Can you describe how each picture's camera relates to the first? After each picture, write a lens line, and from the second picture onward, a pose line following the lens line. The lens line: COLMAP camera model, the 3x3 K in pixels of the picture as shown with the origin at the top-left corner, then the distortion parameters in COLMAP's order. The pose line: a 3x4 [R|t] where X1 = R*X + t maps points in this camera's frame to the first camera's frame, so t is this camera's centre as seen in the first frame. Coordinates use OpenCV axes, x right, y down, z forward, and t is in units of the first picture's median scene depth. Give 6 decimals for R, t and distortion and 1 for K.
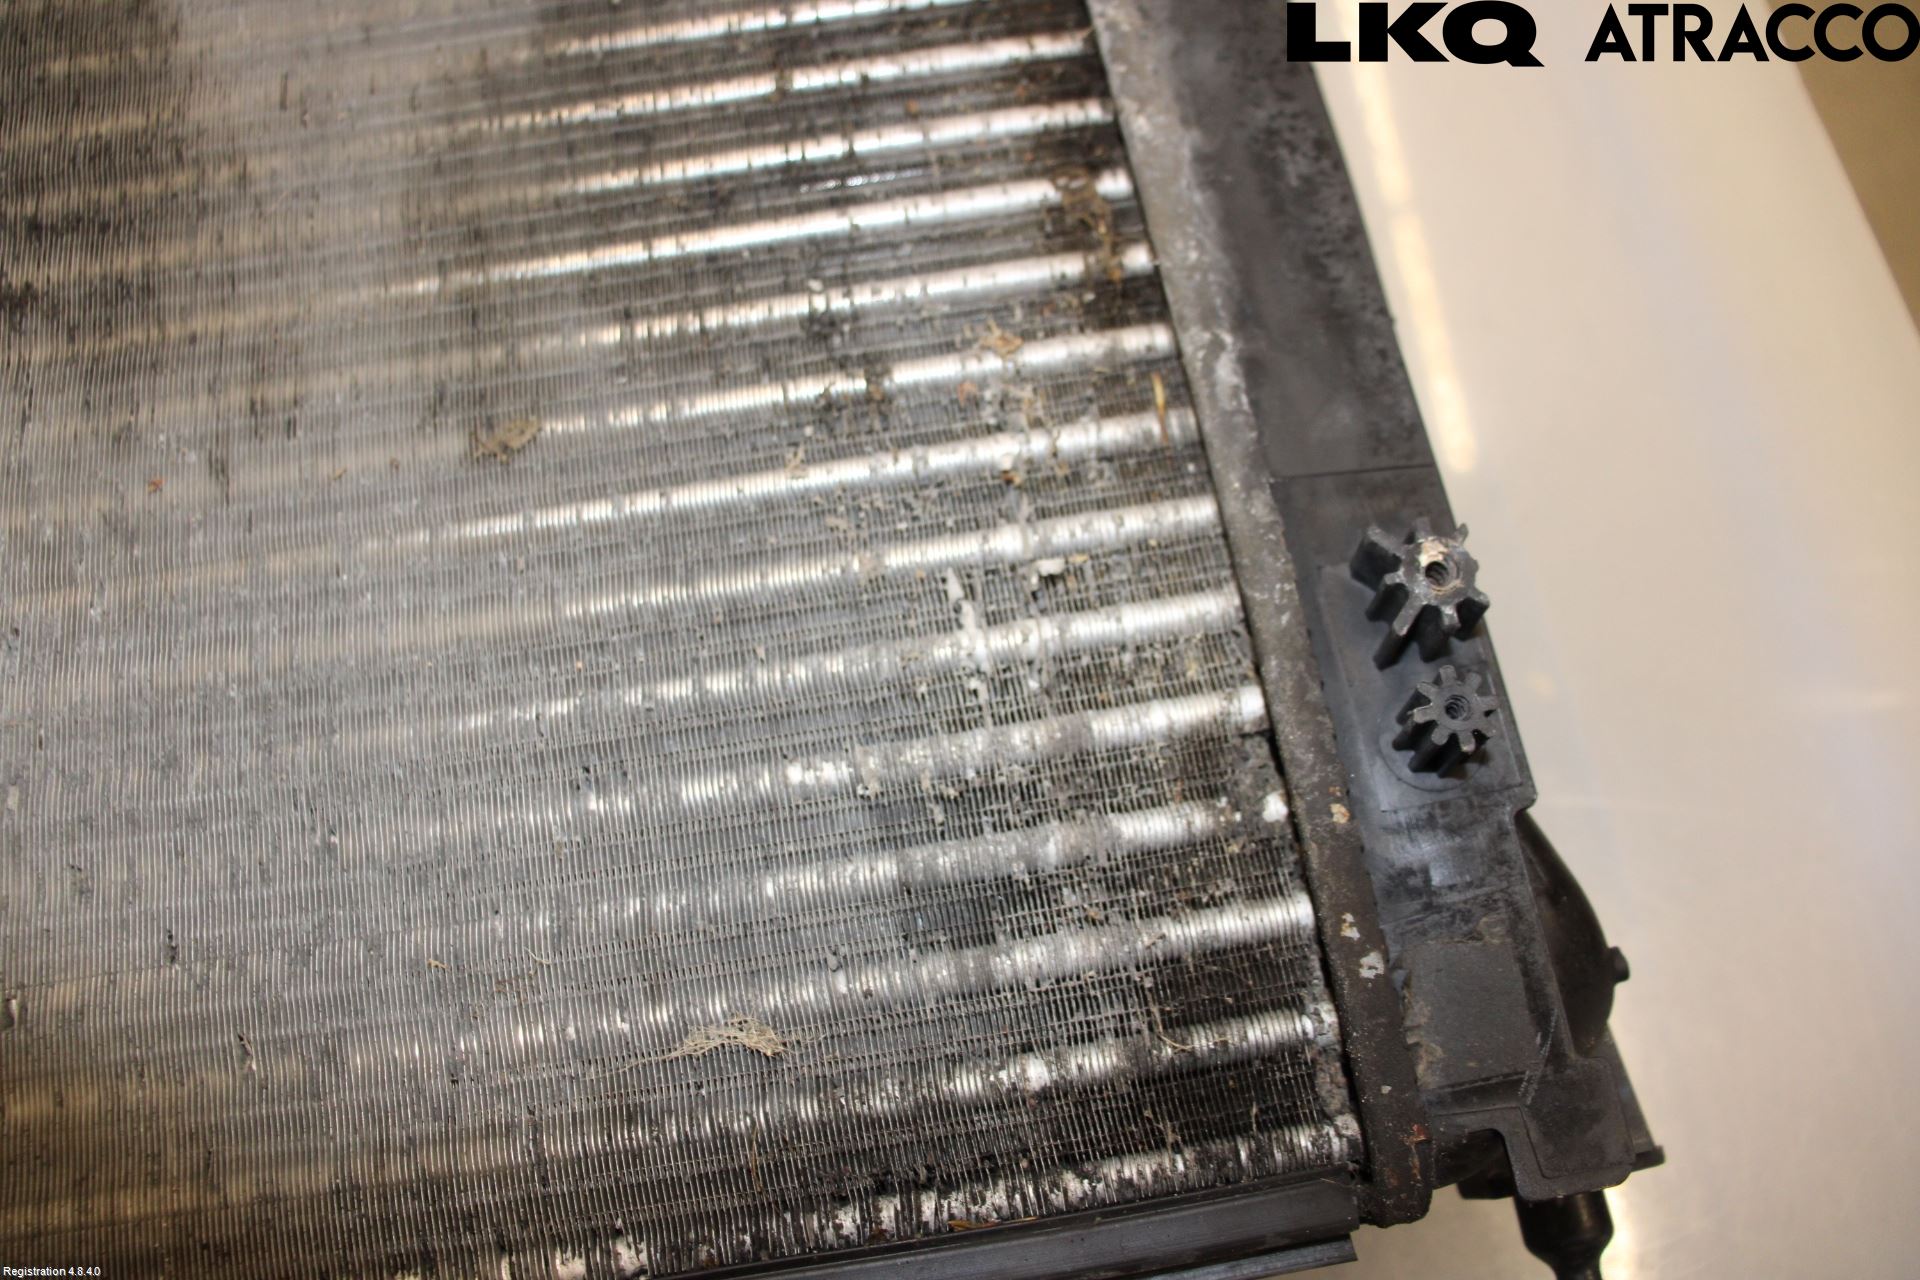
lens RADIAL K [[1556.3, 0, 960.0], [0, 1556.3, 640.0], [0, 0, 1]] dist [-0.202171, 0.176401]
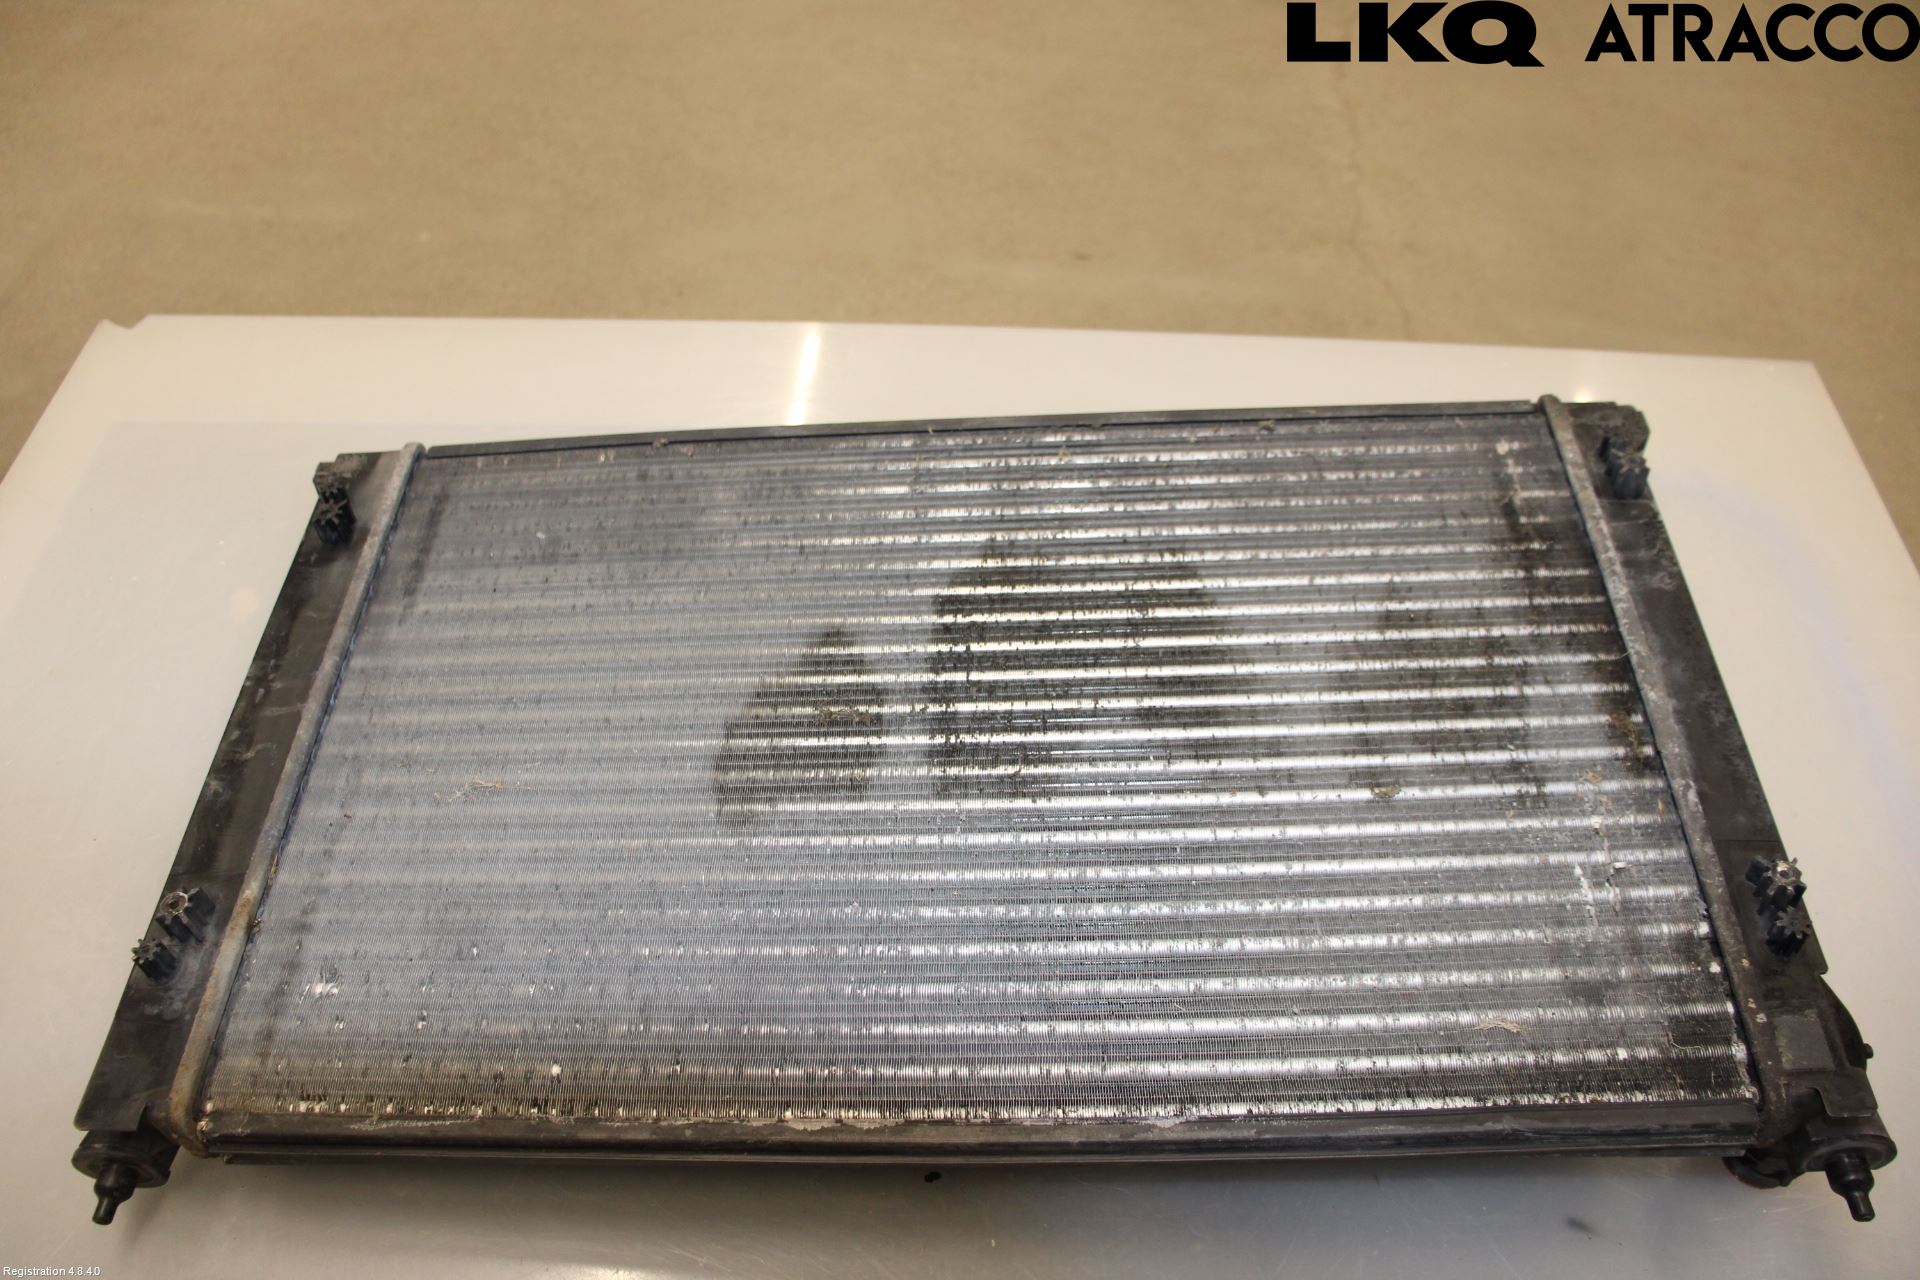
lens RADIAL K [[1556.3, 0, 960.0], [0, 1556.3, 640.0], [0, 0, 1]] dist [-0.202171, 0.176401]
pose [[0.981149, 0.102371, -0.163910, -0.586136], [-0.150644, 0.936422, -0.316892, 0.504712], [0.121048, 0.335610, 0.934191, -1.402272]]
